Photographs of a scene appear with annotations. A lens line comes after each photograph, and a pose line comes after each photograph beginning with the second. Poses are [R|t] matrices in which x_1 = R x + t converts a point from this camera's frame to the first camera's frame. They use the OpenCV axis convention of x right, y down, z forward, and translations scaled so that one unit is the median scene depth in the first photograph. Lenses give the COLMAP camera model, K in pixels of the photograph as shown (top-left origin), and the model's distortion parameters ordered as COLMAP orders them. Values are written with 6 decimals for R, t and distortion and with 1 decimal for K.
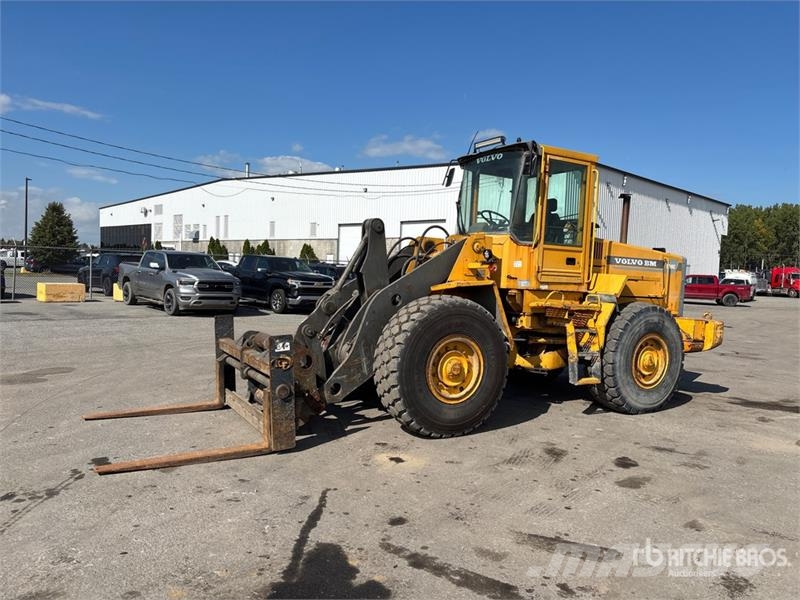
lens RADIAL K [[608.3, 0, 406.5], [0, 608.3, 306.9], [0, 0, 1]] dist [0.025034, -0.027415]
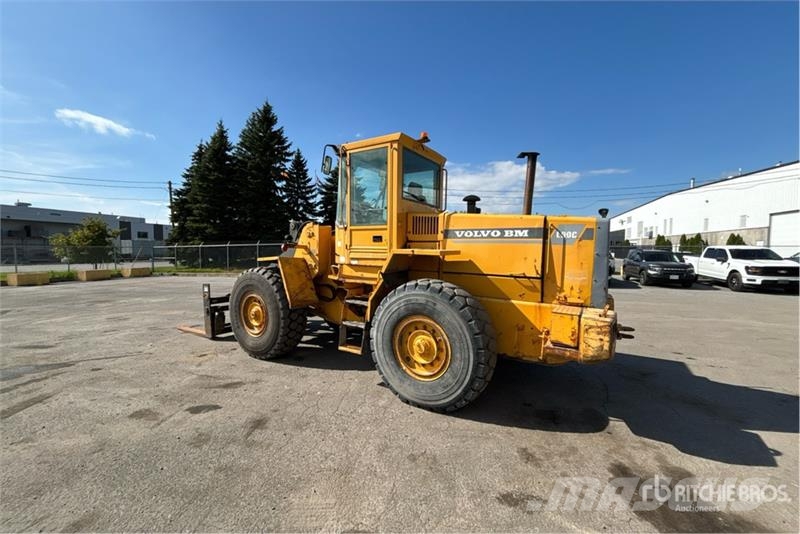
lens RADIAL K [[324.4, 0, 399.4], [0, 324.4, 267.0], [0, 0, 1]] dist [-0.001974, 0.000711]
pose [[0.456636, 0.009016, -0.889608, 0.830807], [-0.040036, 0.999144, -0.010424, -0.020448], [0.888752, 0.040376, 0.456606, 0.797148]]
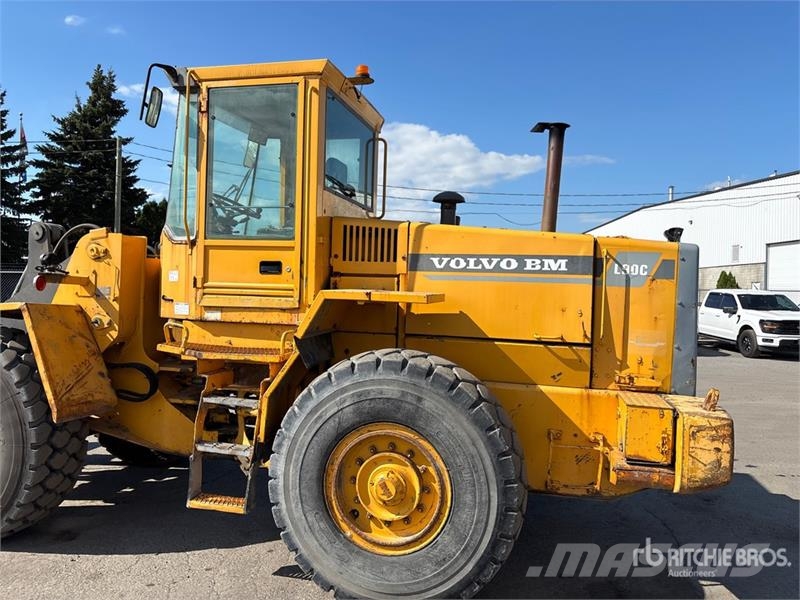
lens RADIAL K [[608.3, 0, 398.4], [0, 608.3, 295.1], [0, 0, 1]] dist [0.025034, -0.027415]
pose [[0.715964, -0.022319, -0.697780, 0.742652], [-0.032247, 0.997365, -0.064989, -0.020682], [0.697392, 0.069031, 0.713357, 0.723781]]
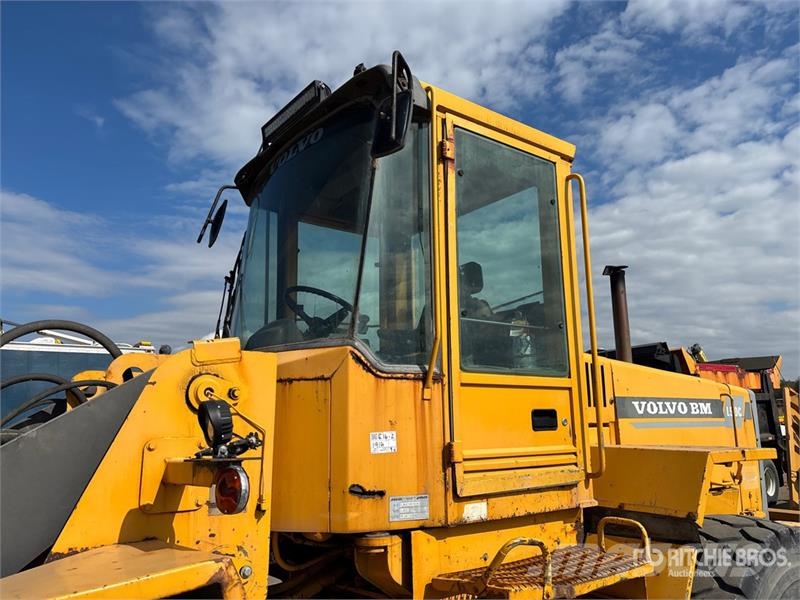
lens RADIAL K [[608.3, 0, 395.6], [0, 608.3, 301.5], [0, 0, 1]] dist [0.025034, -0.027415]
pose [[0.990734, -0.038818, 0.130154, 0.150795], [0.069875, 0.967416, -0.243360, -0.063662], [-0.116466, 0.250199, 0.961164, 0.687858]]
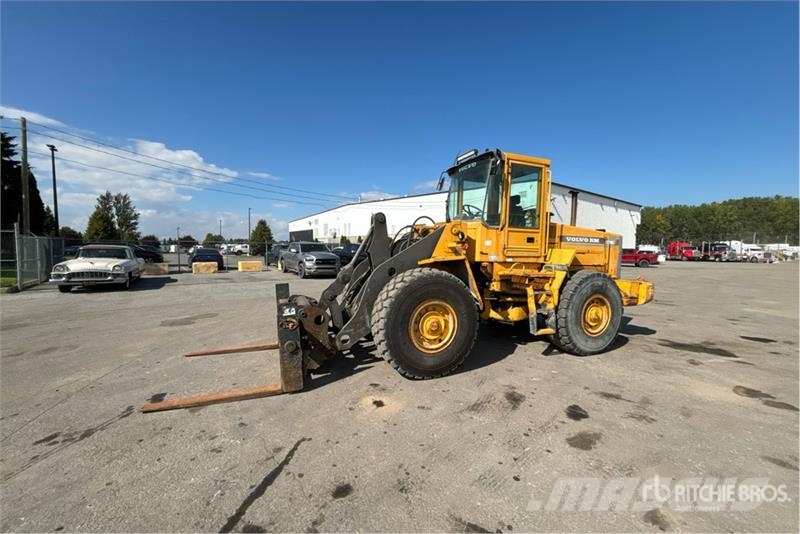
lens RADIAL K [[324.4, 0, 400.5], [0, 324.4, 268.9], [0, 0, 1]] dist [-0.001974, 0.000711]
pose [[0.988471, -0.015591, -0.150606, 0.097695], [0.015021, 0.999875, -0.004921, -0.013214], [0.150664, 0.002602, 0.988582, 0.265191]]
